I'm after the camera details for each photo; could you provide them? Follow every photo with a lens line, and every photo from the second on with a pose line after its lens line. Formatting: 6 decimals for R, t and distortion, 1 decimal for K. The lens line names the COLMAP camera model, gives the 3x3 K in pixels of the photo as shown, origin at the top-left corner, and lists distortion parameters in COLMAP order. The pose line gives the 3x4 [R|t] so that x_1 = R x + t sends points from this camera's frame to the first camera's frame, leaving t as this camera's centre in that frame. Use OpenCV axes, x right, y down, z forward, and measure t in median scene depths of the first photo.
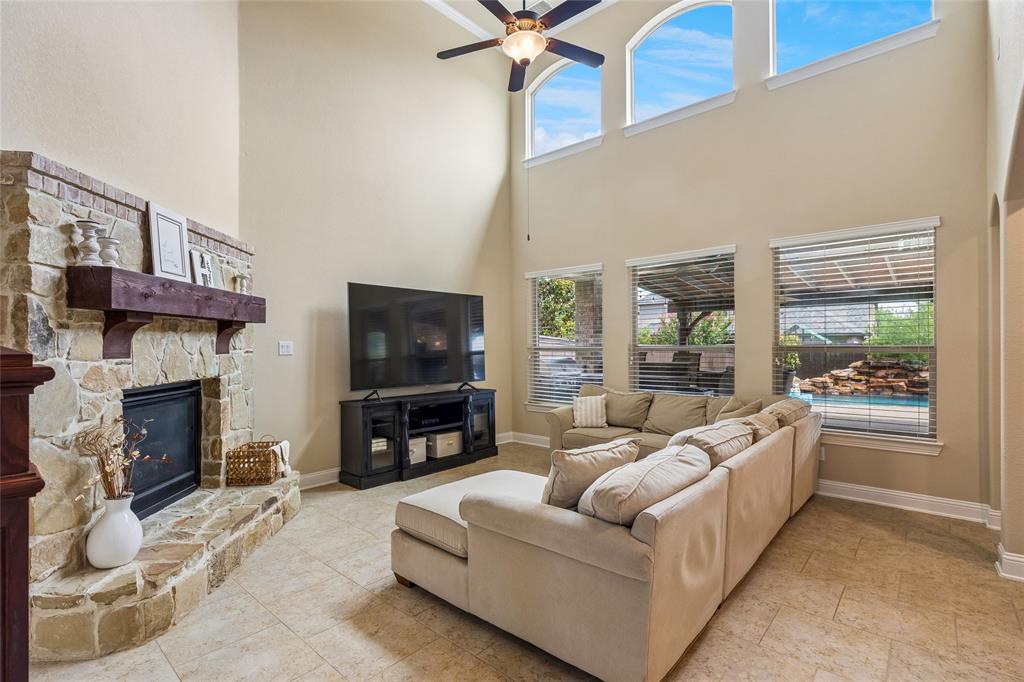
lens RADIAL K [[481.0, 0, 503.6], [0, 481.0, 343.4], [0, 0, 1]] dist [-0.003994, 0.000670]
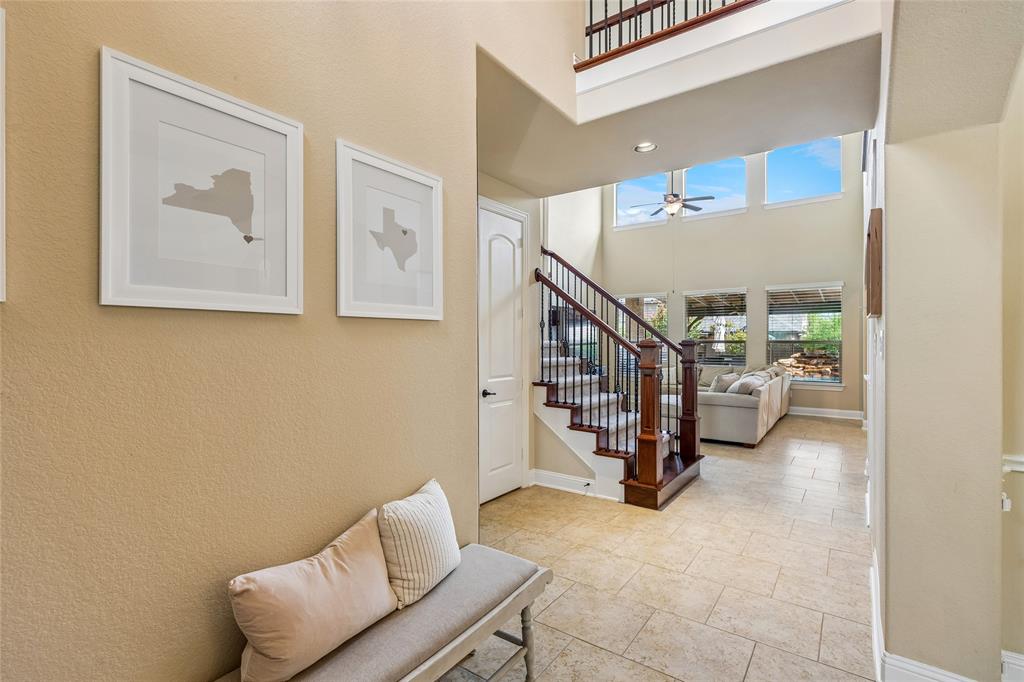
lens RADIAL K [[481.0, 0, 503.5], [0, 481.0, 338.0], [0, 0, 1]] dist [-0.003994, 0.000670]
pose [[0.995236, 0.005207, 0.097353, -0.217009], [-0.005228, 0.999986, -0.000040, 0.000314], [-0.097352, -0.000469, 0.995250, -0.263620]]
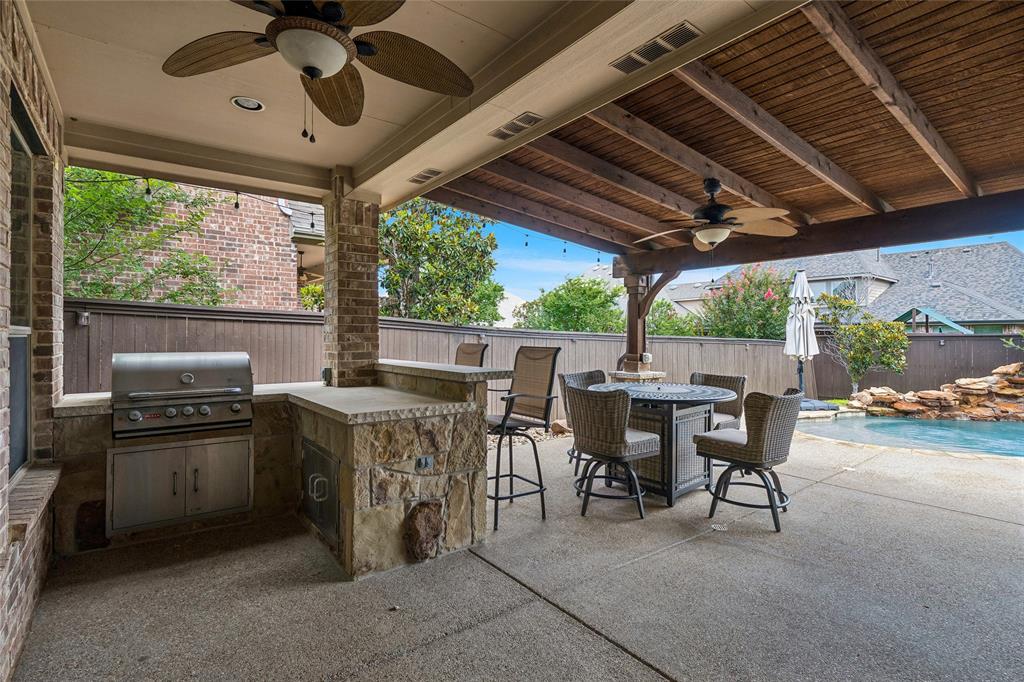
lens RADIAL K [[481.0, 0, 511.0], [0, 481.0, 335.8], [0, 0, 1]] dist [-0.003994, 0.000670]
pose [[0.982203, 0.003134, -0.187796, 0.261914], [-0.003281, 0.999995, -0.000476, 0.005736], [0.187793, 0.001083, 0.982208, 0.326121]]
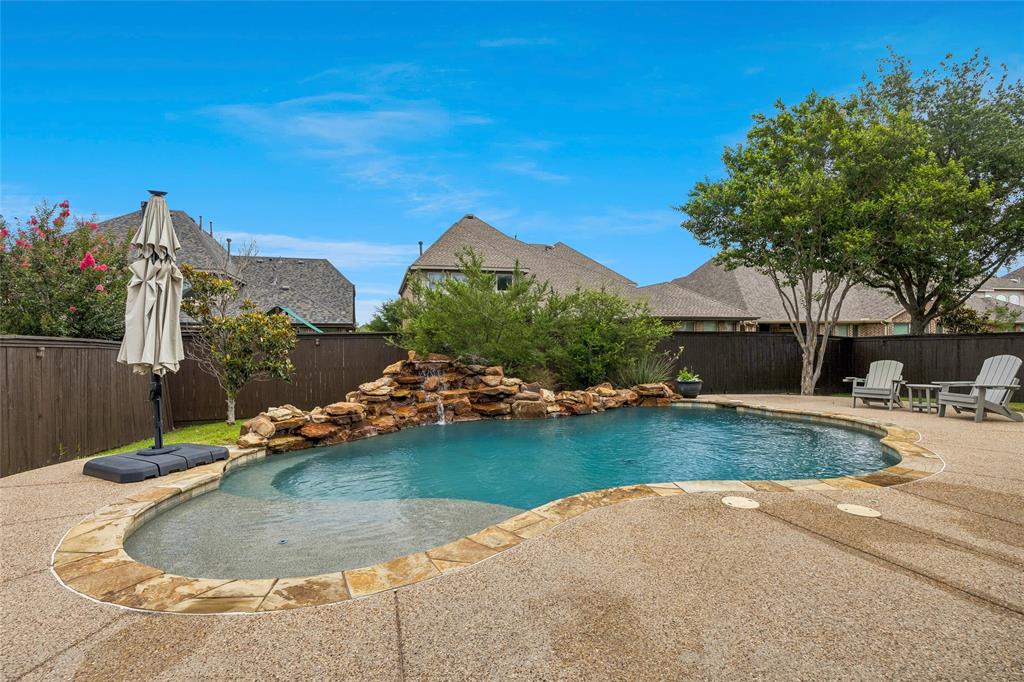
lens RADIAL K [[481.0, 0, 507.8], [0, 481.0, 341.4], [0, 0, 1]] dist [-0.003994, 0.000670]
pose [[0.531063, -0.001300, 0.847331, 0.369406], [0.003508, 0.999994, -0.000664, 0.015619], [-0.847325, 0.003325, 0.531064, 0.645813]]
